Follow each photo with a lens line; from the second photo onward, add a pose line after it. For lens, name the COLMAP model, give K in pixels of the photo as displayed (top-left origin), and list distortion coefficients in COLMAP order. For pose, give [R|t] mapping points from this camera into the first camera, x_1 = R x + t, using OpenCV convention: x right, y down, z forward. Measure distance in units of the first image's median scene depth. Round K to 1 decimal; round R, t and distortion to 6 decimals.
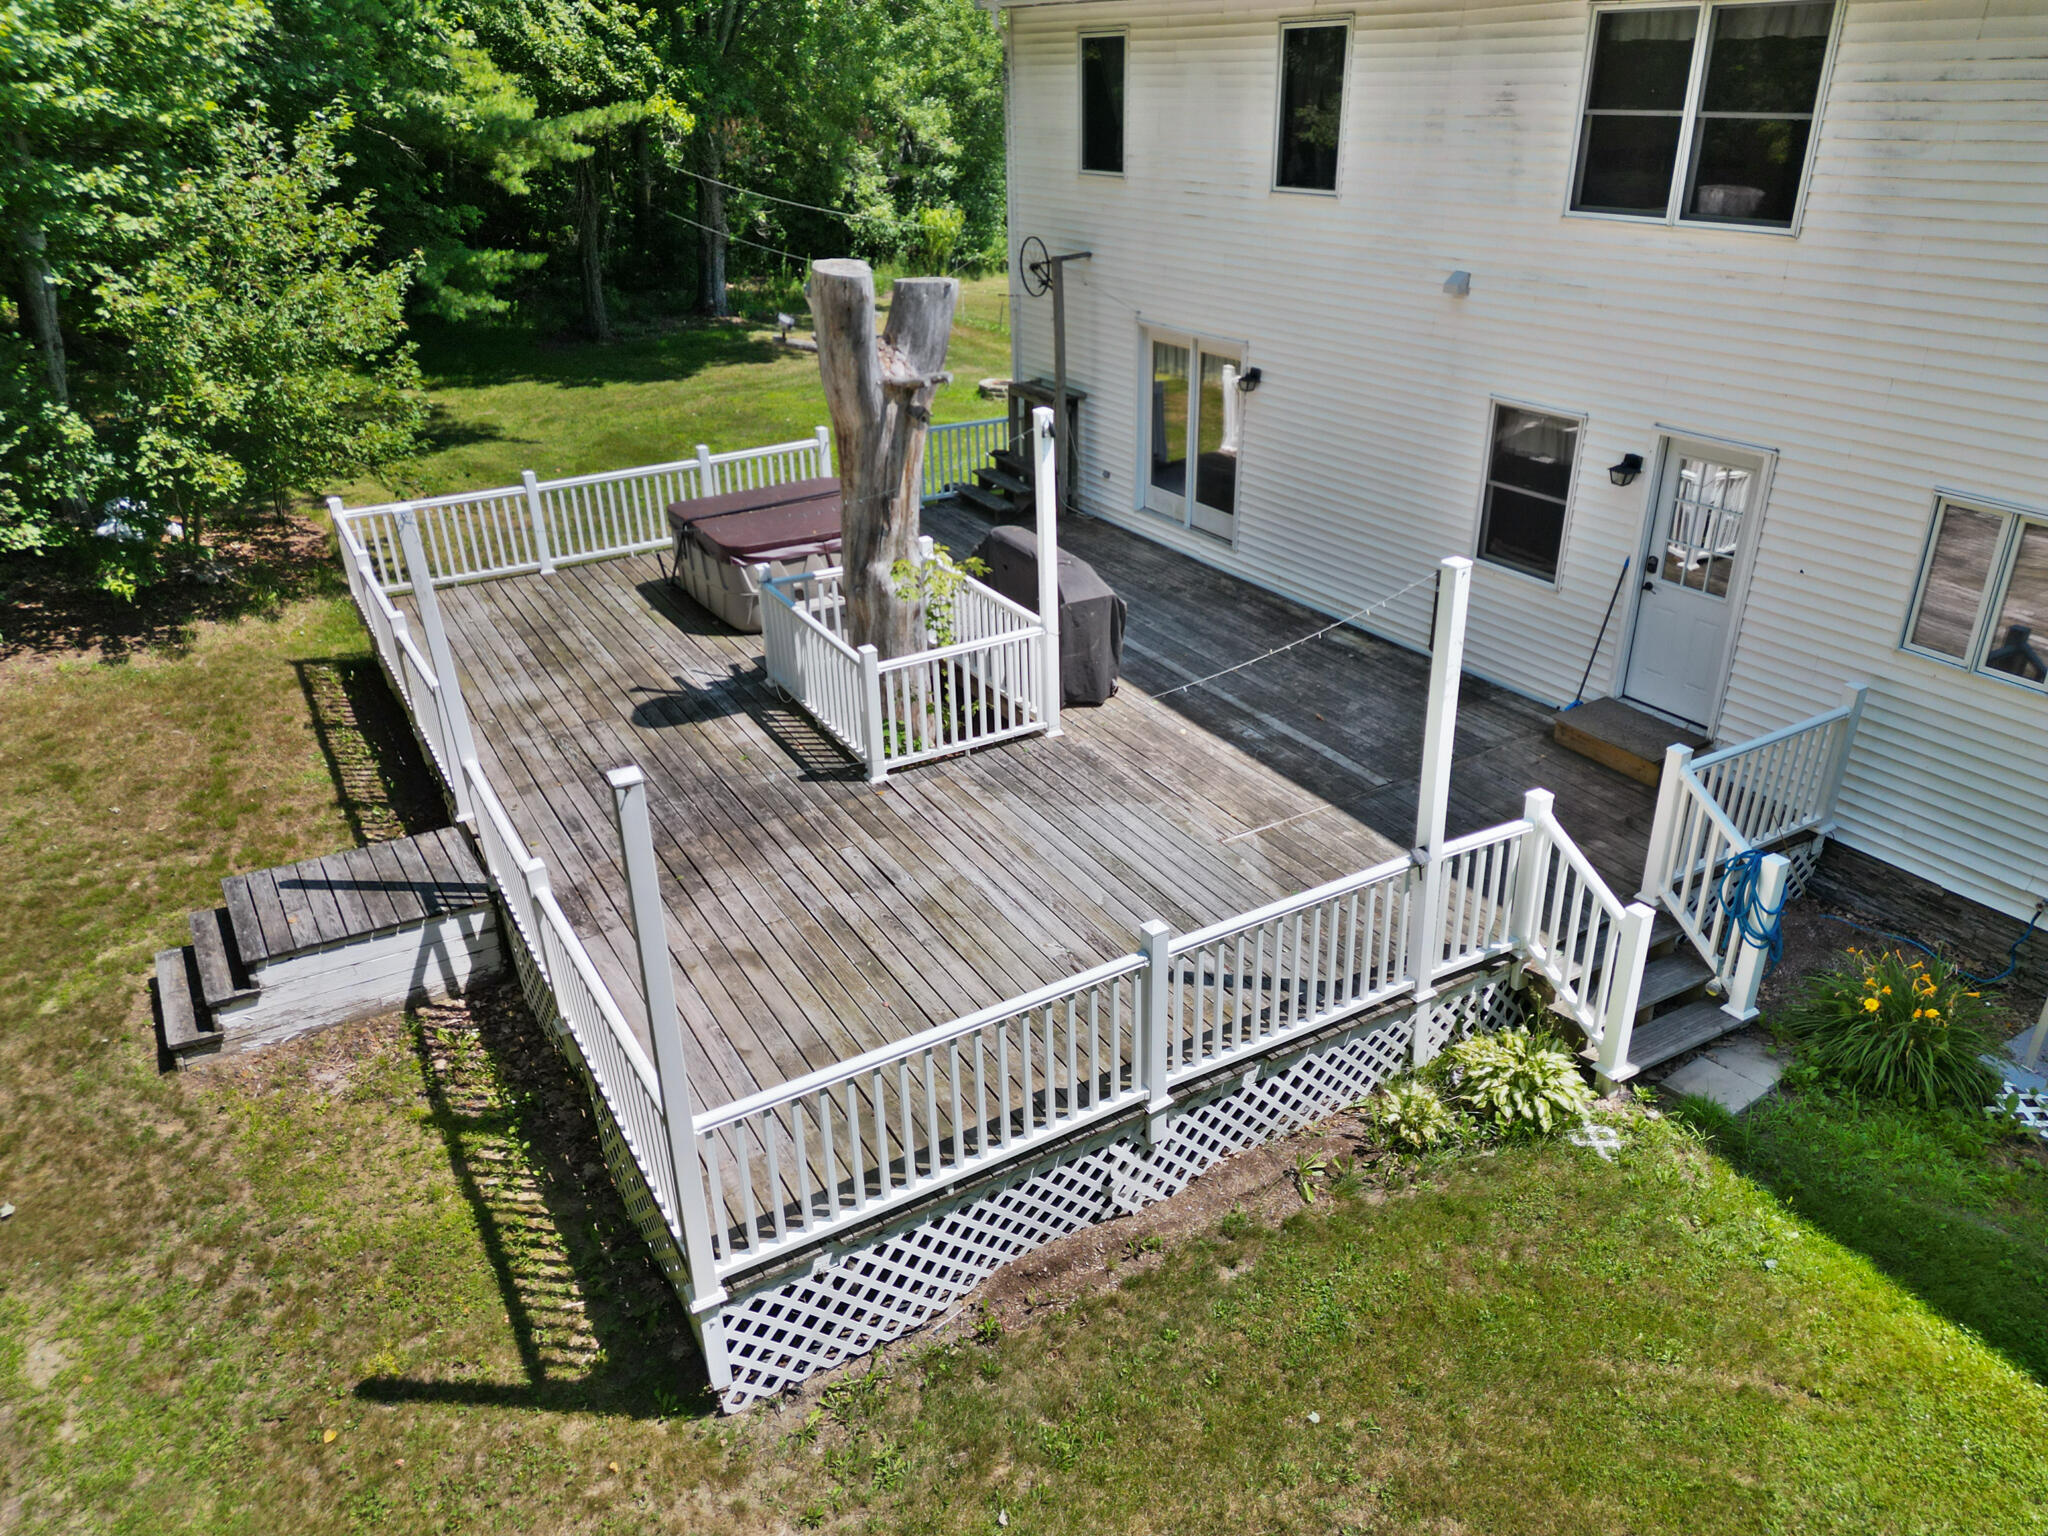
lens RADIAL K [[1445.6, 0, 1035.5], [0, 1445.6, 759.9], [0, 0, 1]] dist [0.010594, -0.002072]
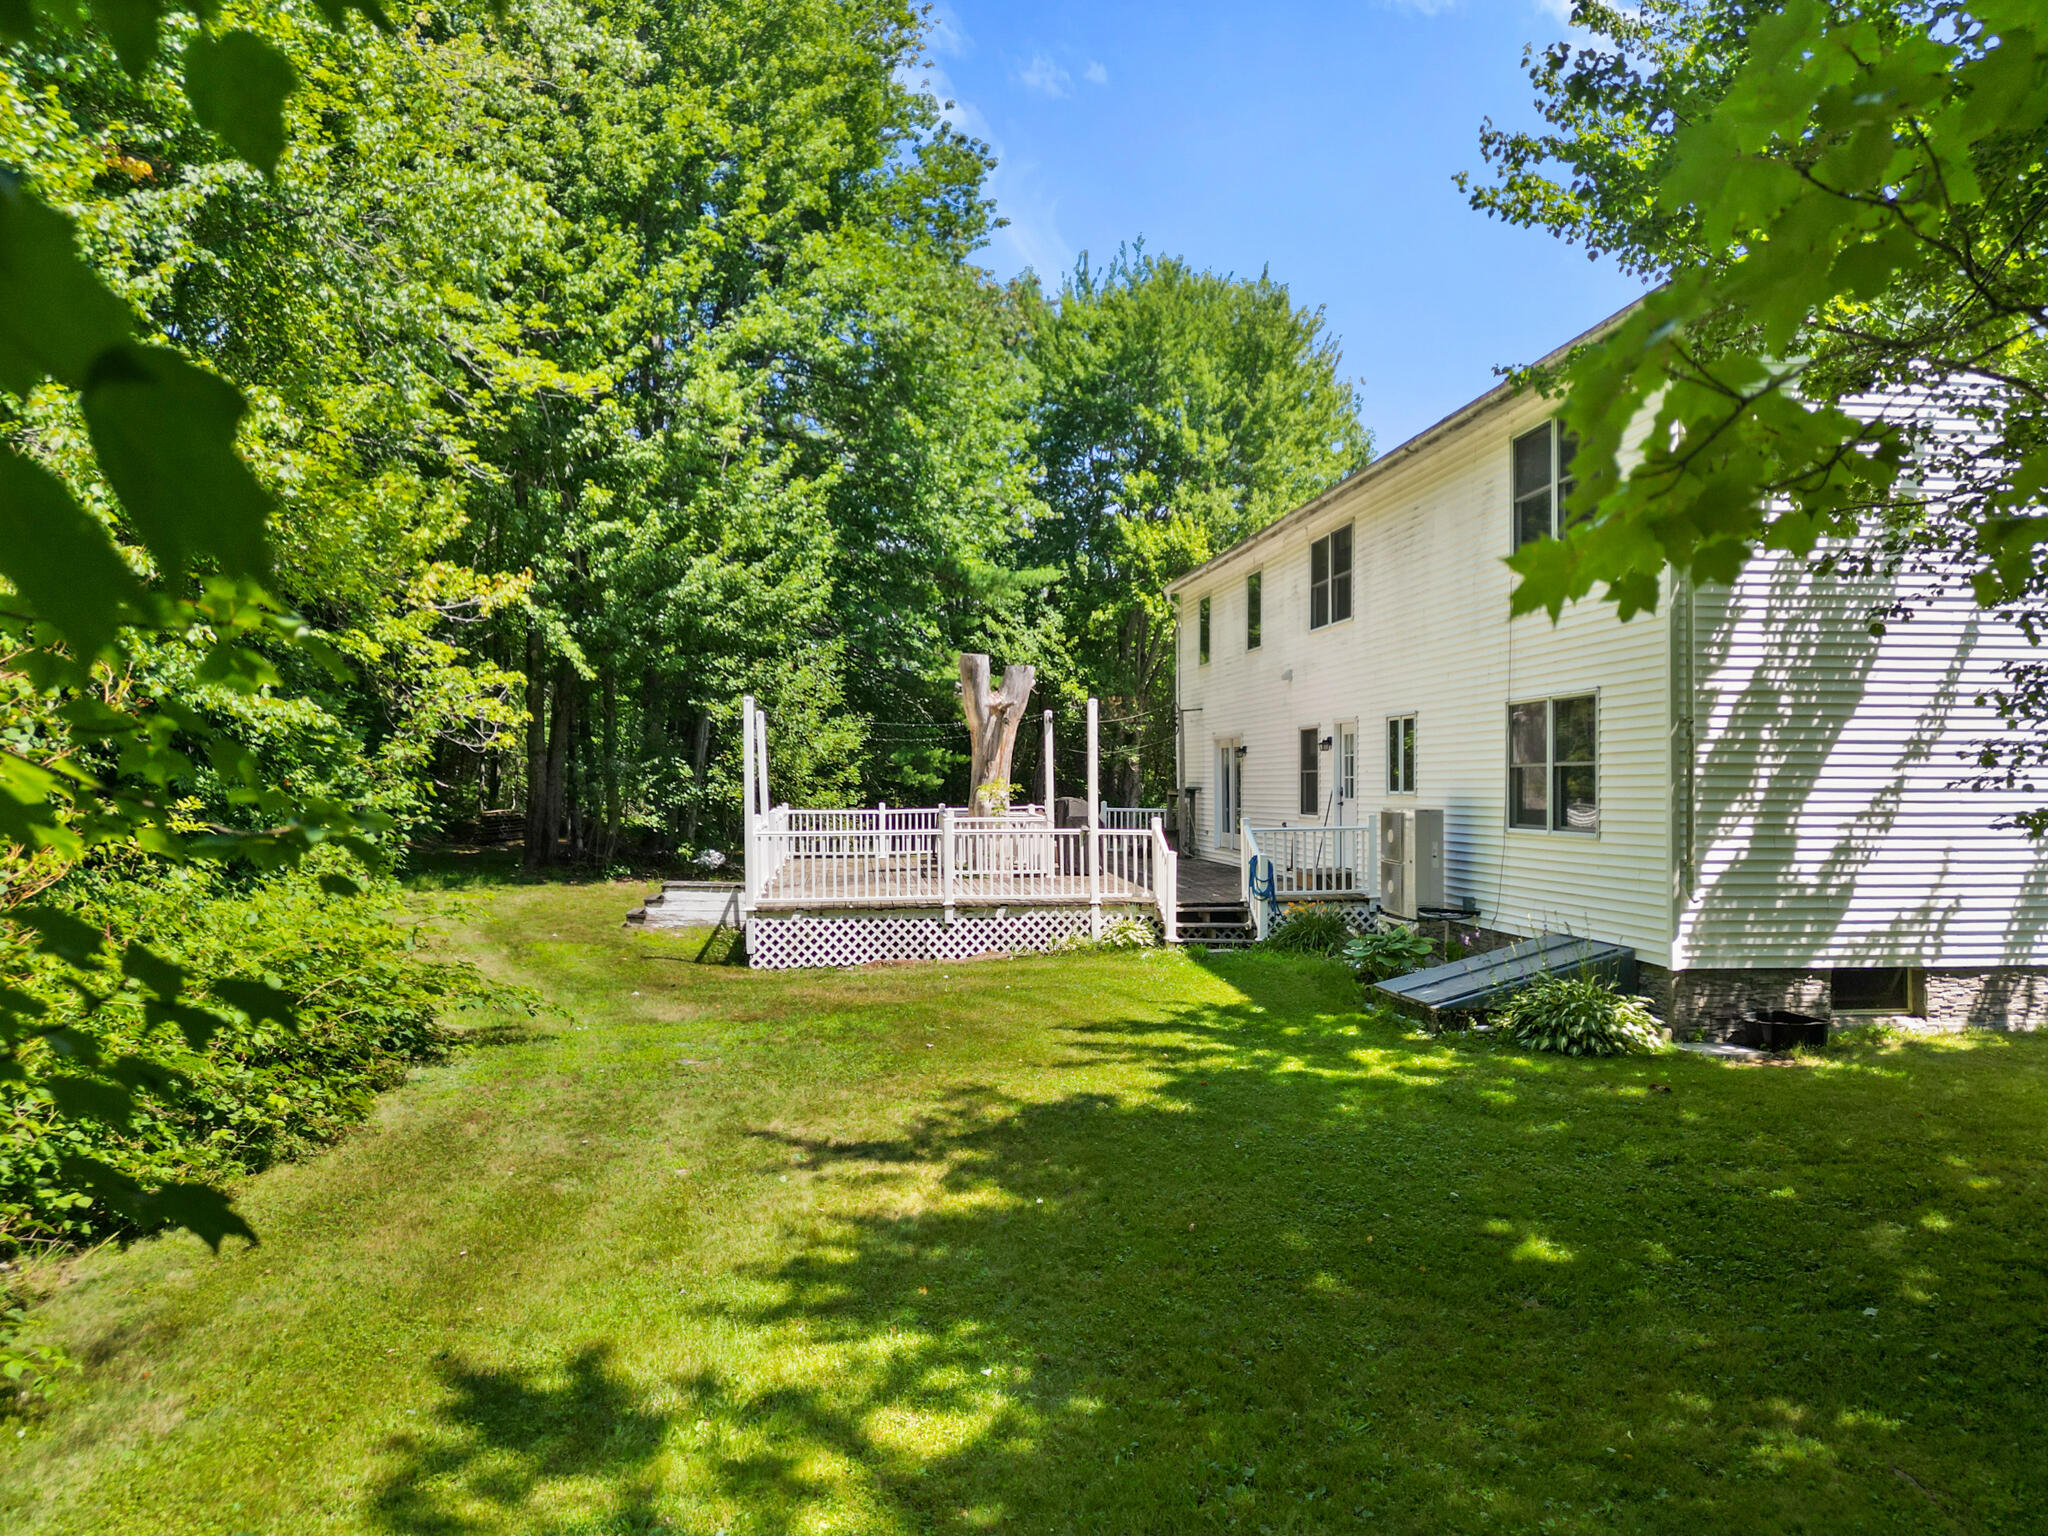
lens RADIAL K [[1445.6, 0, 1017.5], [0, 1445.6, 777.8], [0, 0, 1]] dist [0.010594, -0.002072]
pose [[0.917286, 0.011916, -0.398050, 0.764253], [-0.183007, 0.900366, -0.394778, 0.653286], [0.353687, 0.434970, 0.828074, -0.692906]]
